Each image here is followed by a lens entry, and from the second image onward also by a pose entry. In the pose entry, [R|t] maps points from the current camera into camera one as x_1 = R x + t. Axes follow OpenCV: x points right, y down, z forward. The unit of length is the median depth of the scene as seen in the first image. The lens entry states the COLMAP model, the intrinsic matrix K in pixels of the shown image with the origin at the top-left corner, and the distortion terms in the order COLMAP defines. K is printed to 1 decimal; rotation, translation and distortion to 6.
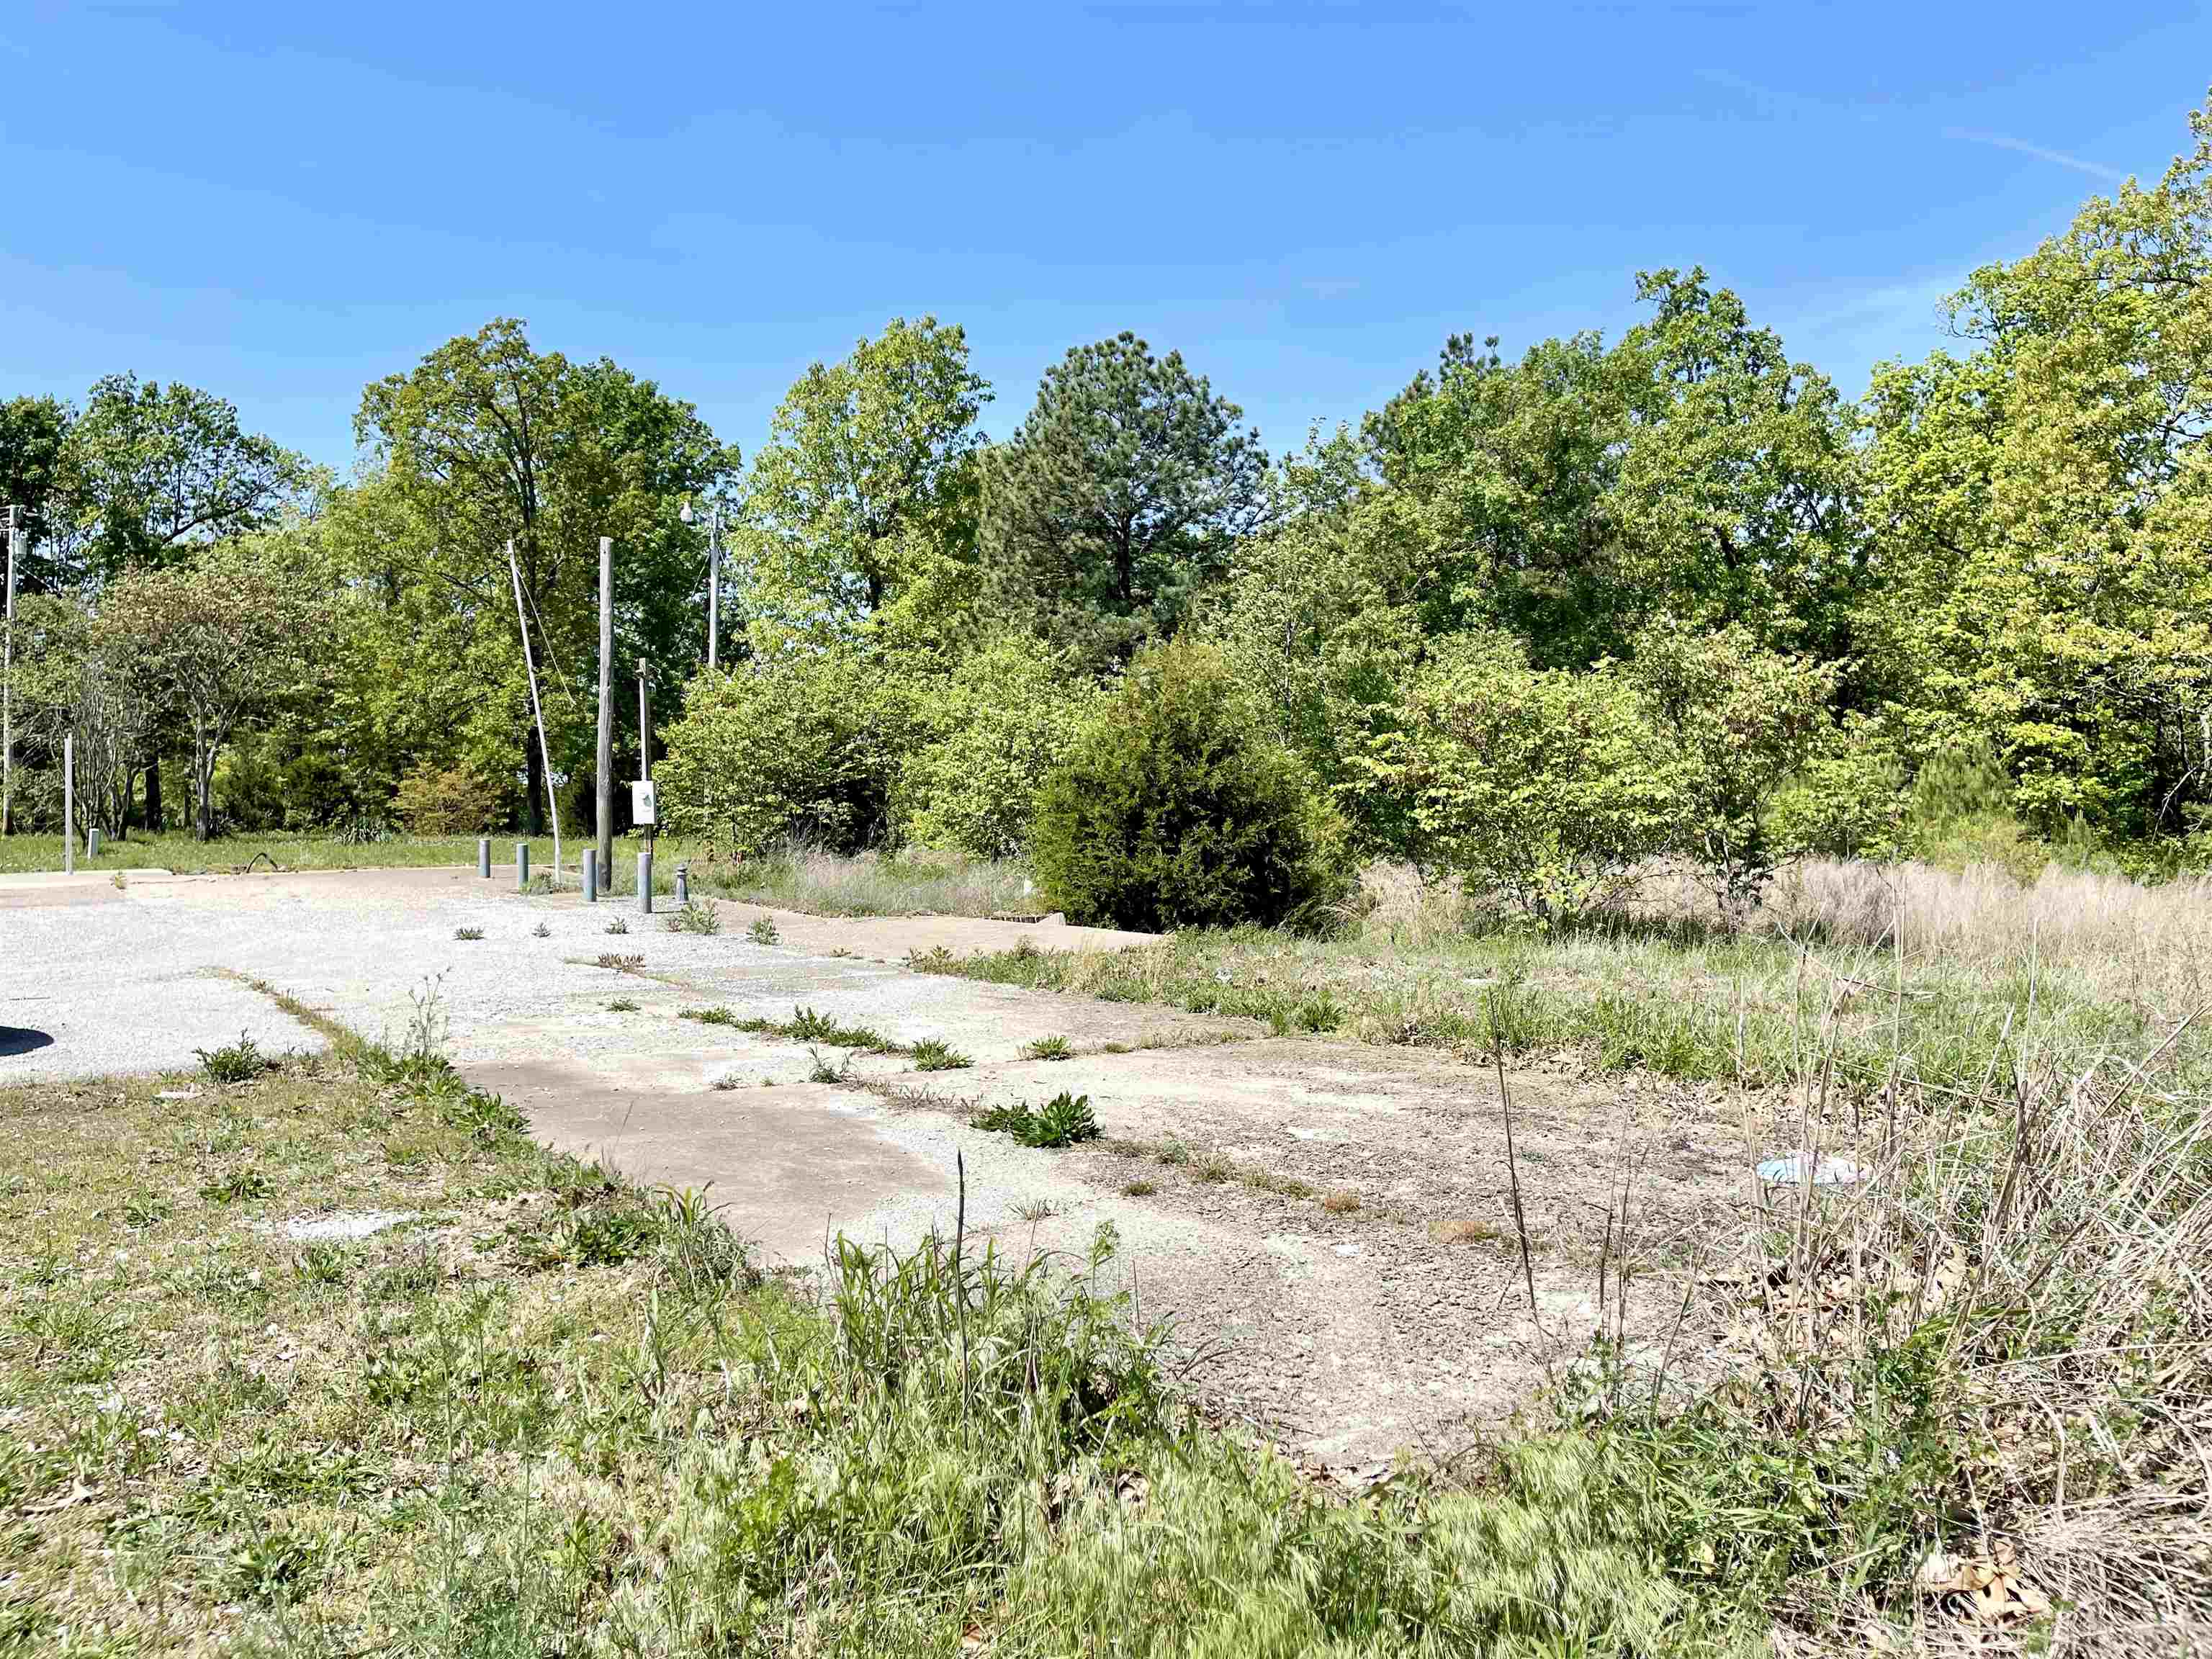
lens RADIAL K [[1658.6, 0, 1106.0], [0, 1658.6, 829.5], [0, 0, 1]] dist [0.080600, -0.098753]
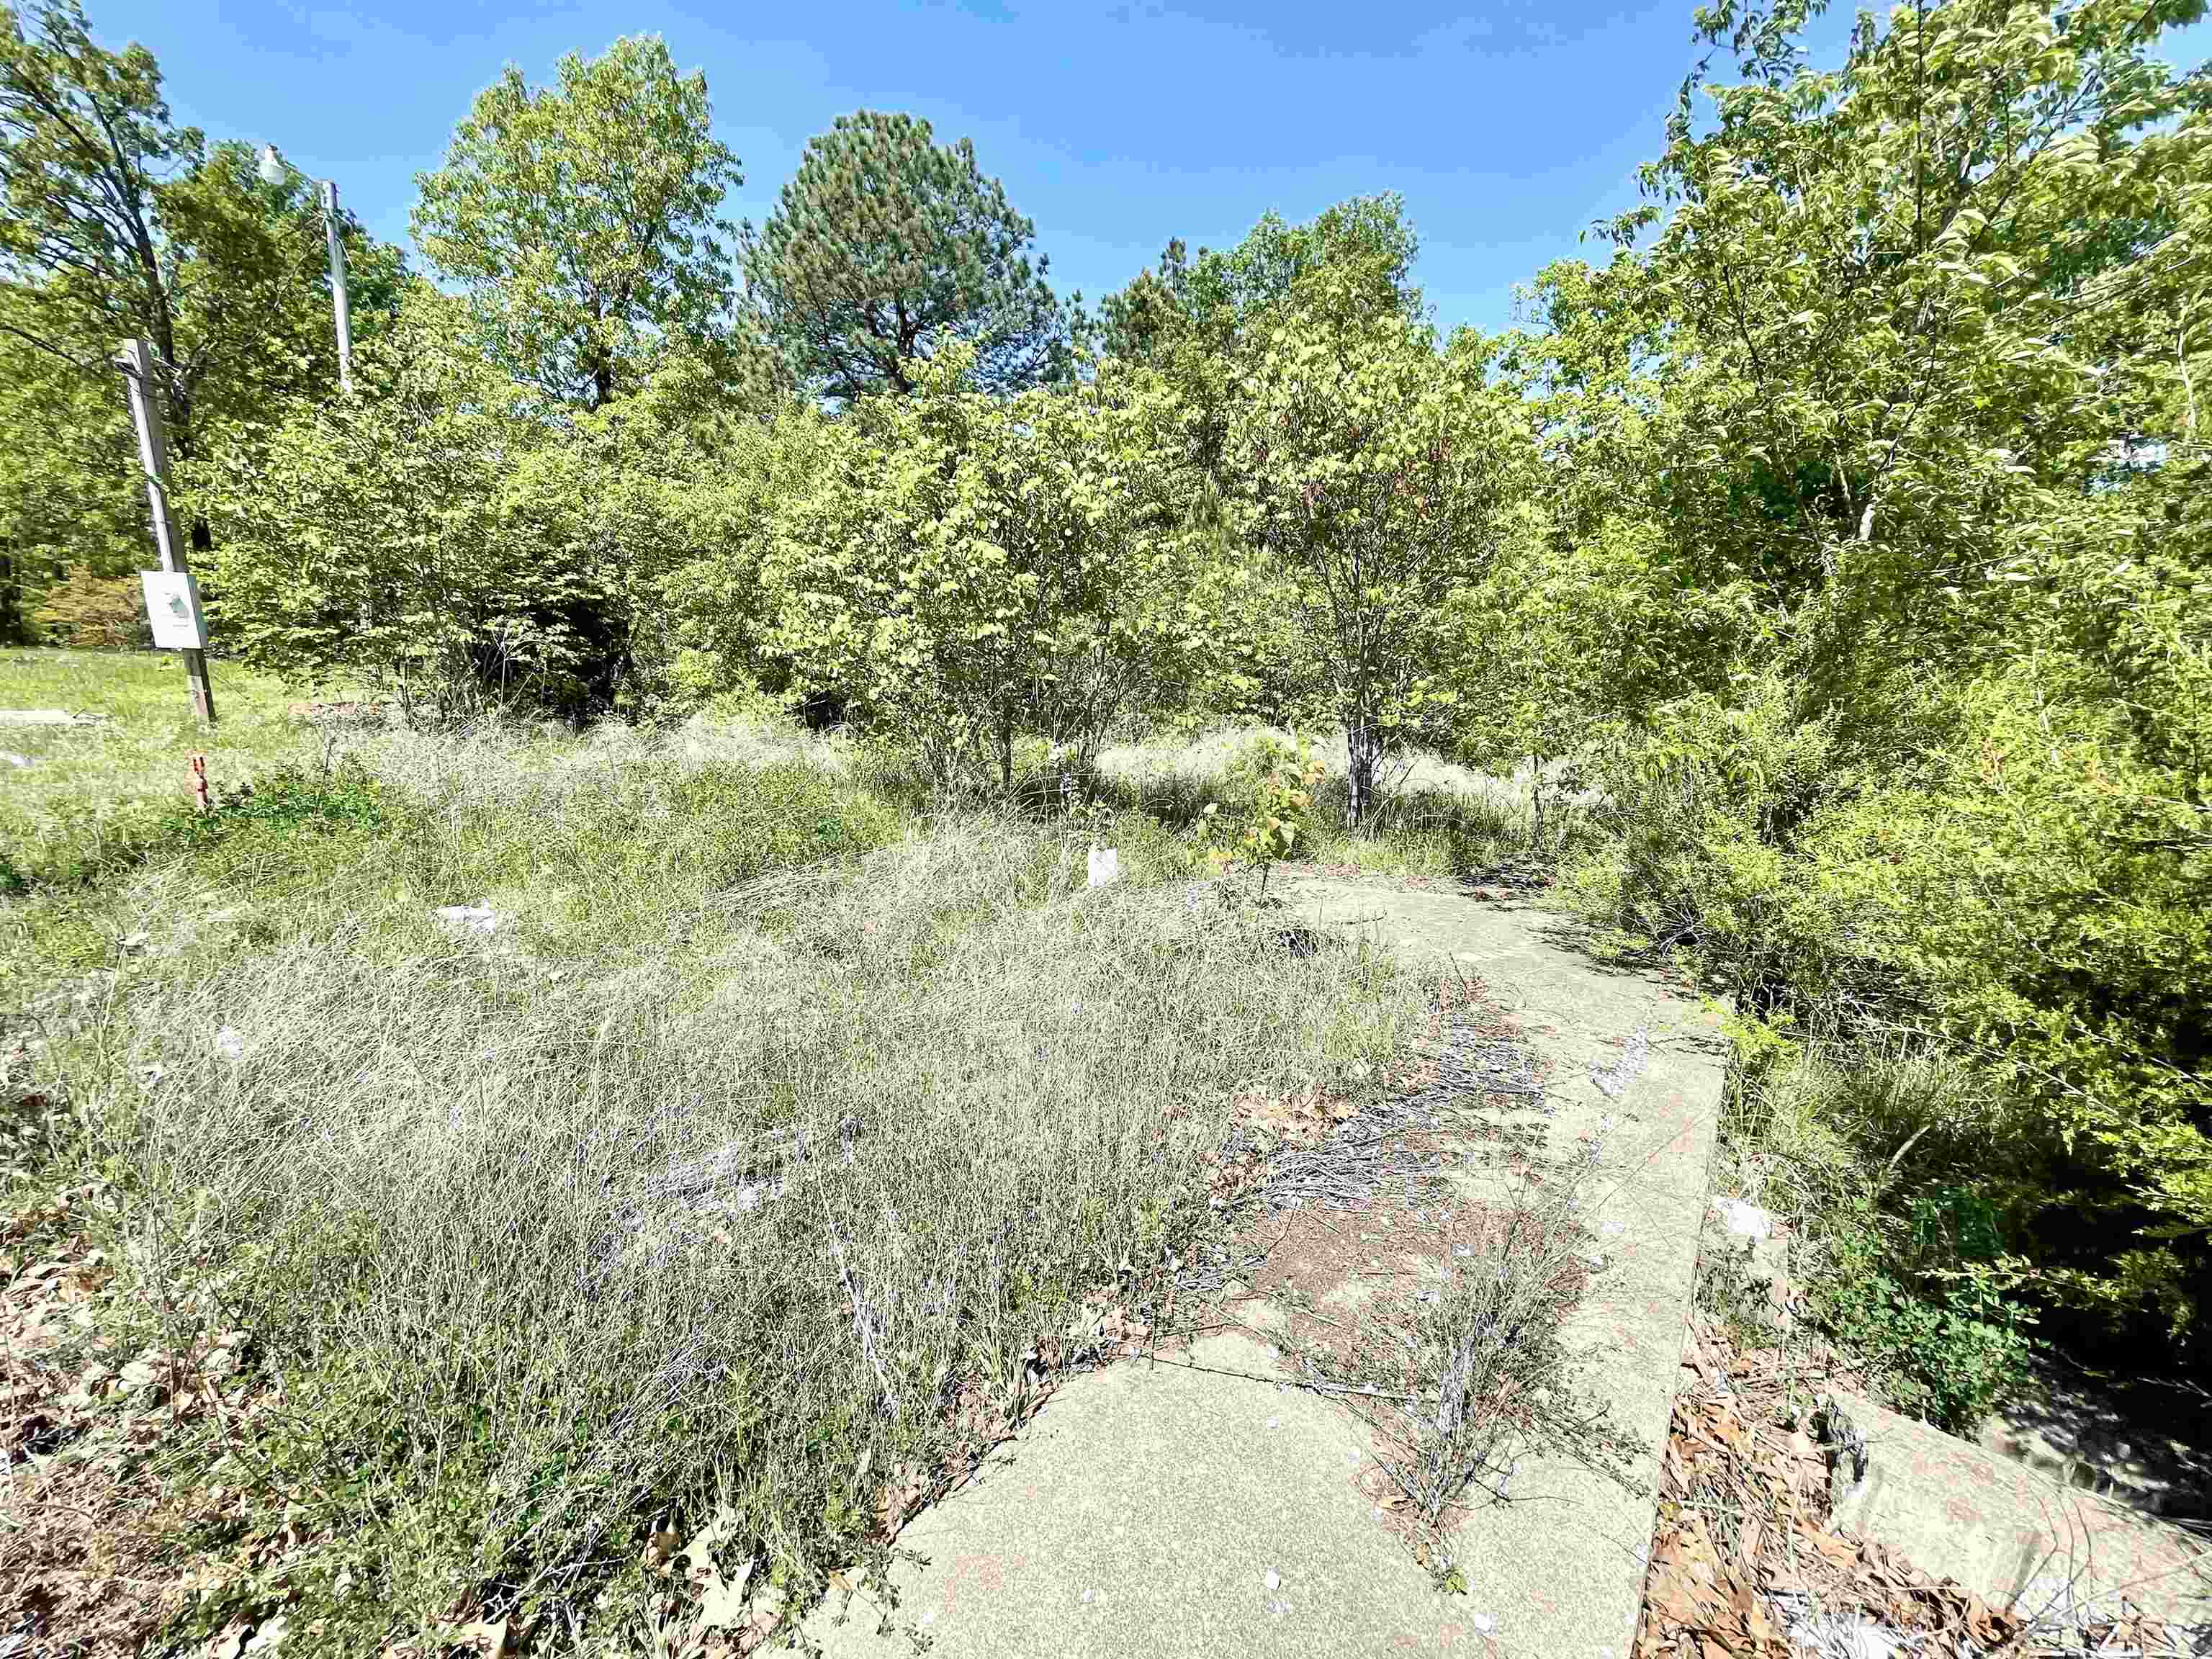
lens RADIAL K [[888.3, 0, 1095.6], [0, 888.3, 853.8], [0, 0, 1]] dist [0.000265, 0.000113]
pose [[0.939017, -0.026169, 0.342874, -0.069101], [-0.041413, 0.981236, 0.188309, -0.003374], [-0.341369, -0.191025, 0.920314, 0.486123]]
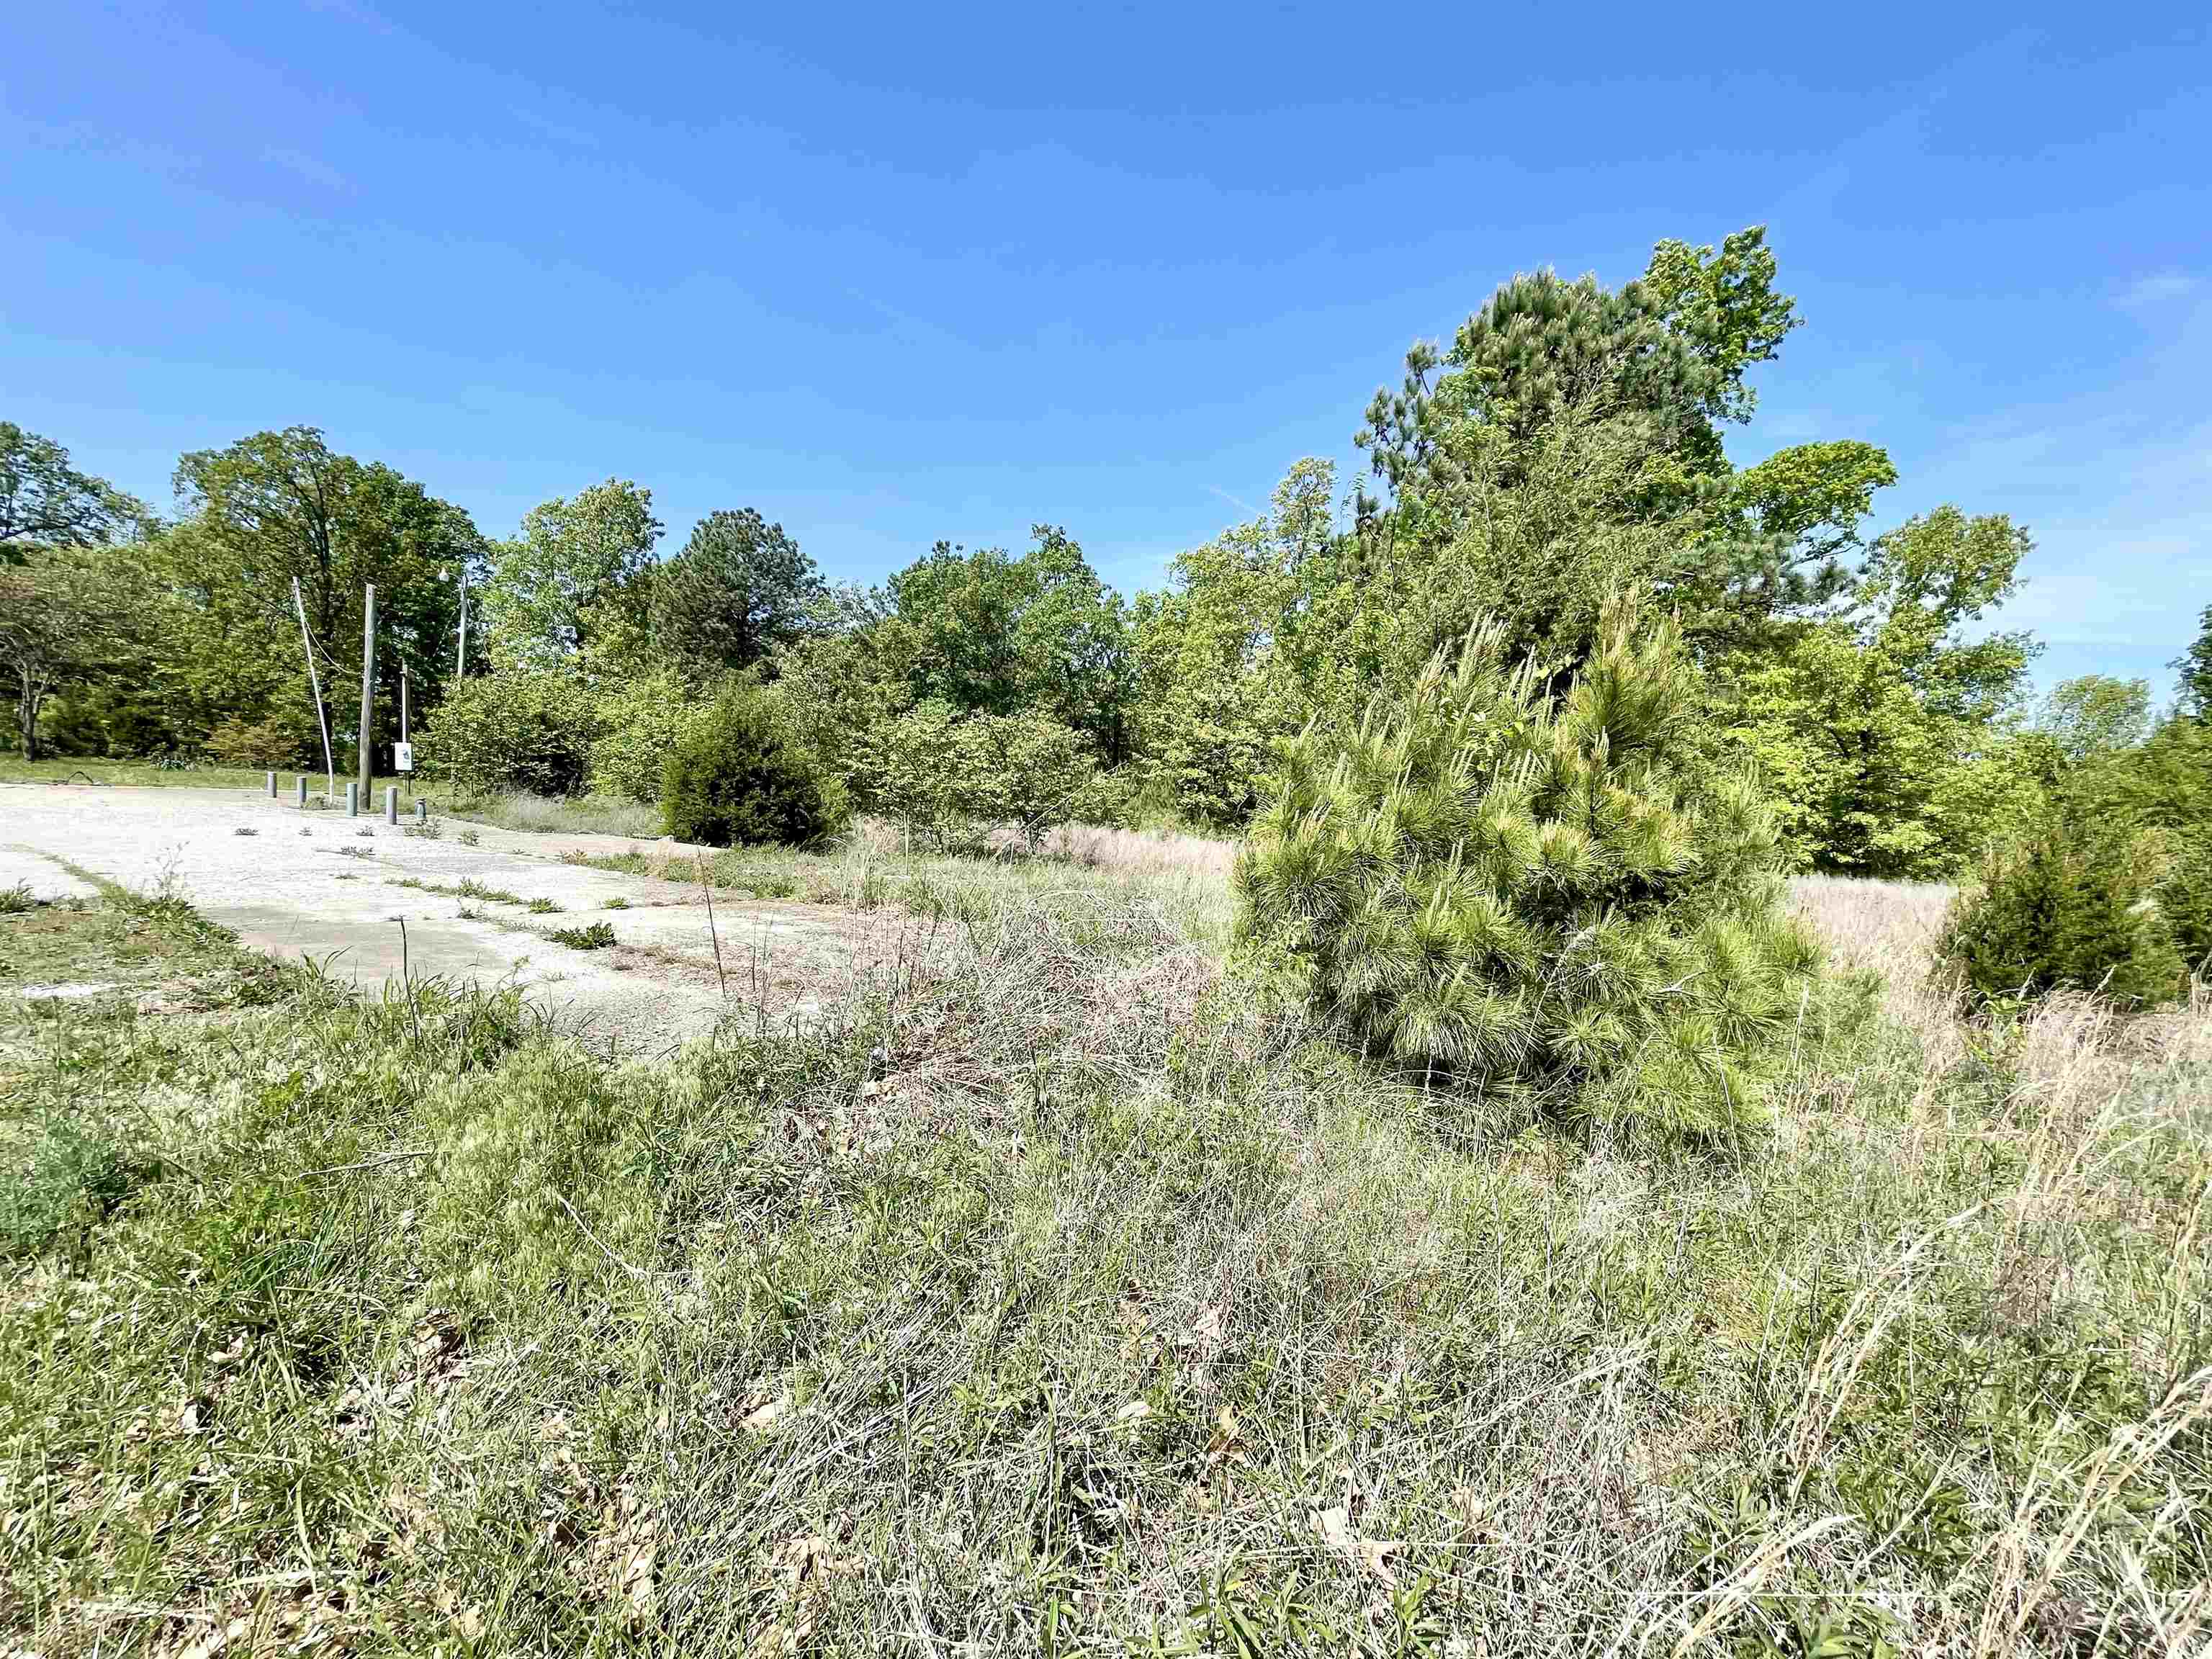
lens RADIAL K [[888.3, 0, 1095.6], [0, 888.3, 853.8], [0, 0, 1]] dist [0.000265, 0.000113]
pose [[0.928353, 0.034276, 0.370116, 0.018543], [-0.055307, 0.997393, 0.046359, 0.000562], [-0.367562, -0.063508, 0.927828, -0.020833]]
